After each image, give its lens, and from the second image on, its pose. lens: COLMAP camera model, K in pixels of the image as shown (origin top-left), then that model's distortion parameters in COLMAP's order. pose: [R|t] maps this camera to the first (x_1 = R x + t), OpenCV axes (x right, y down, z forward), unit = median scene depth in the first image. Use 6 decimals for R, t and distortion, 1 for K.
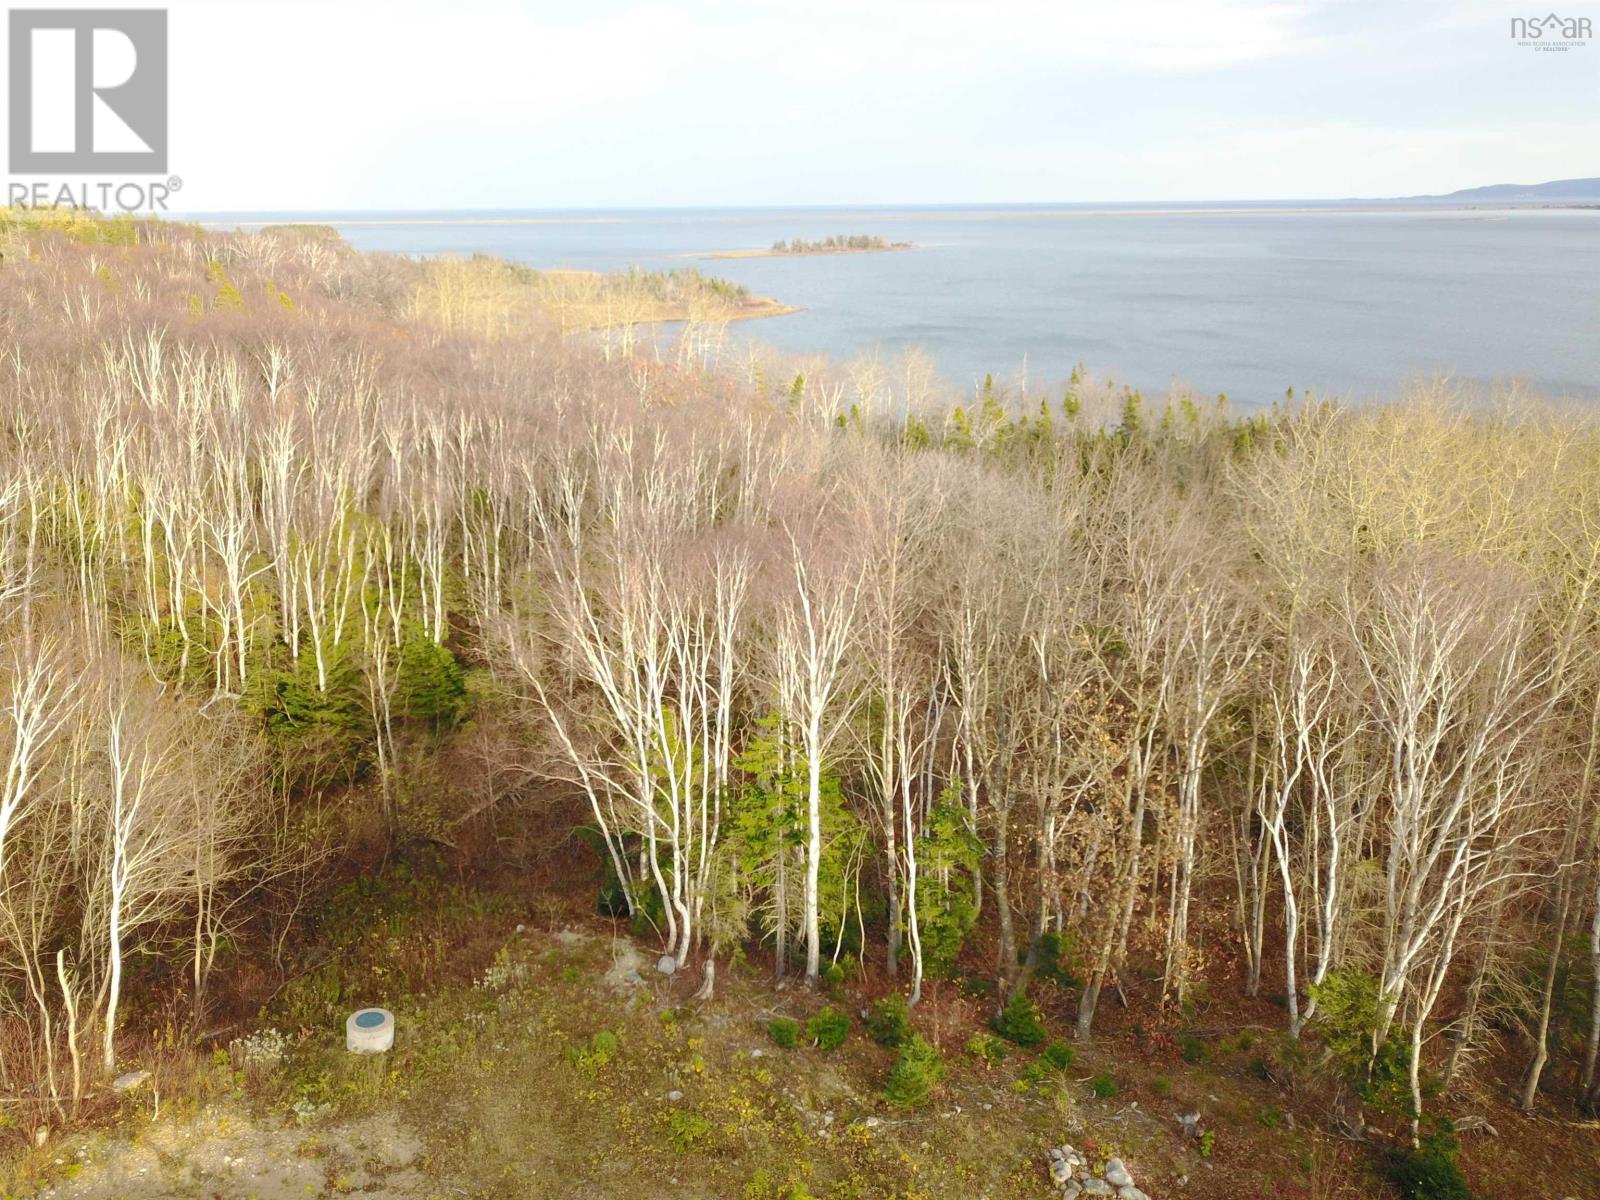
lens RADIAL K [[1209.9, 0, 800.0], [0, 1209.9, 600.0], [0, 0, 1]] dist [0.005779, 0.005281]
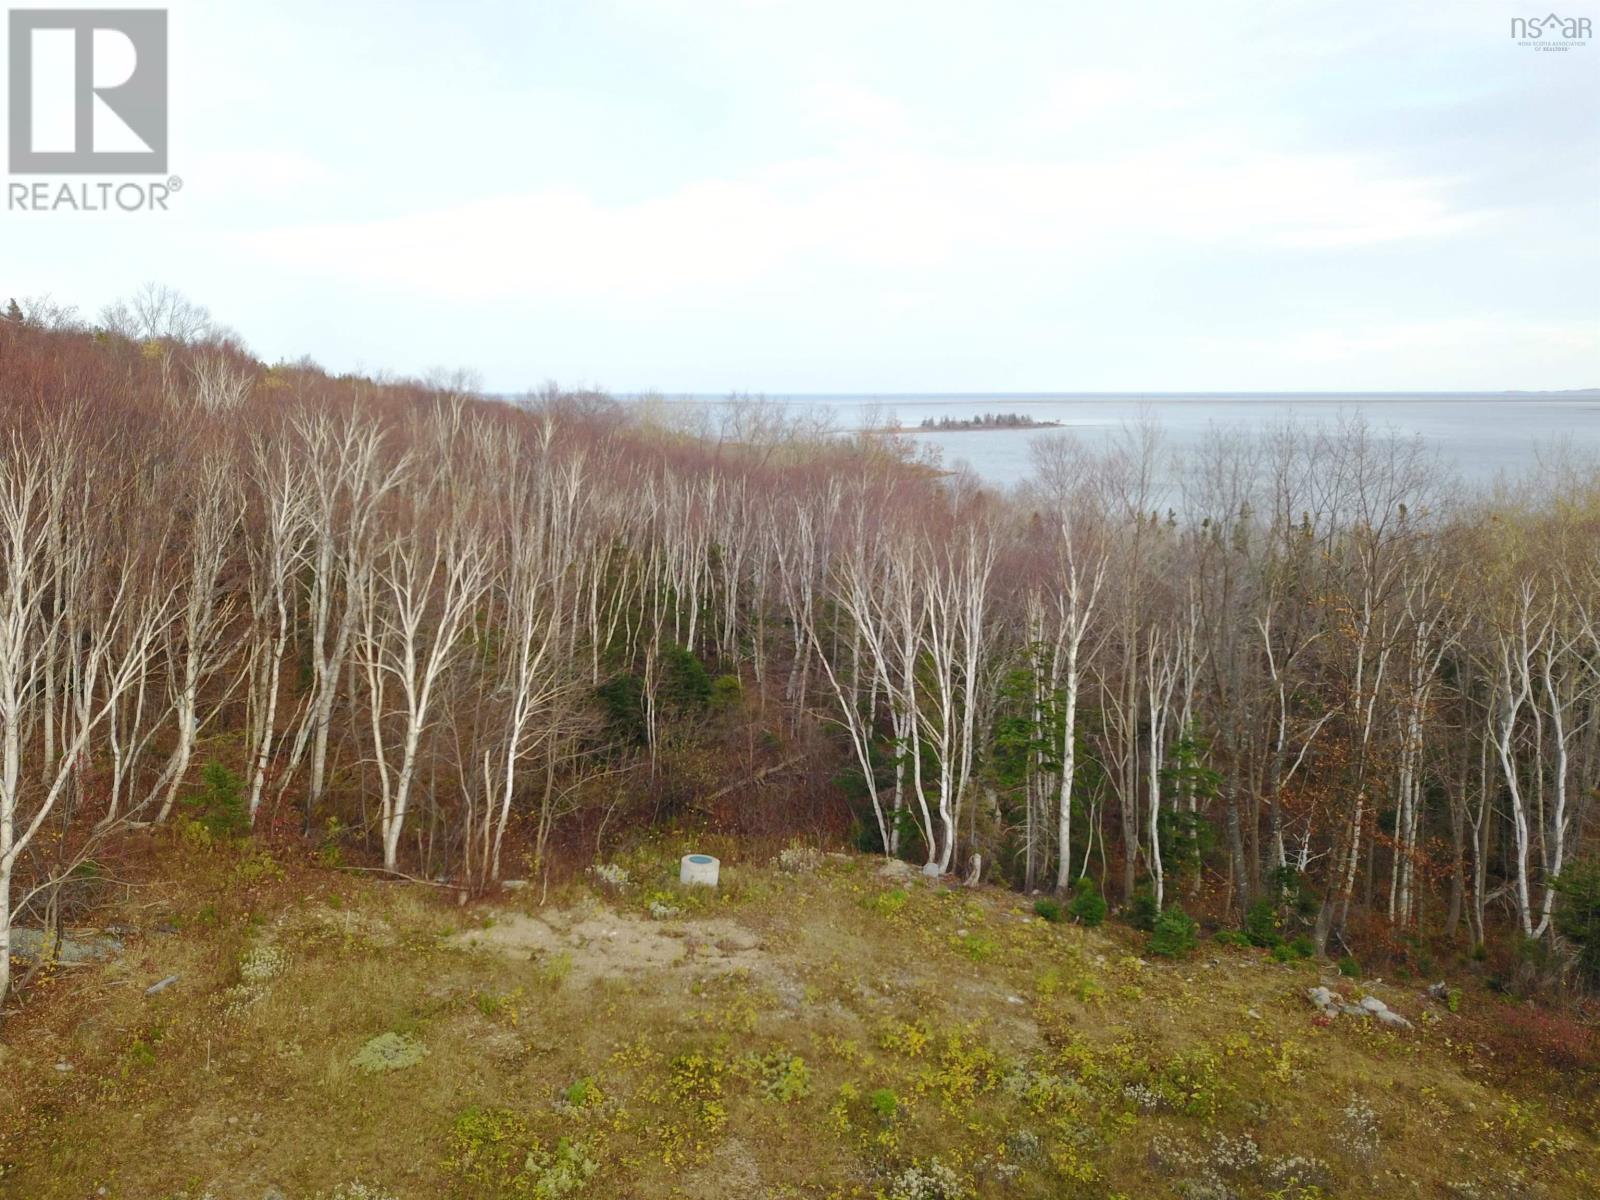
lens RADIAL K [[1209.9, 0, 800.0], [0, 1209.9, 600.0], [0, 0, 1]] dist [0.005779, 0.005281]
pose [[0.992959, 0.025626, -0.115654, -0.113140], [-0.041804, 0.989310, -0.139708, 0.226462], [0.110837, 0.143559, 0.983415, -0.166847]]
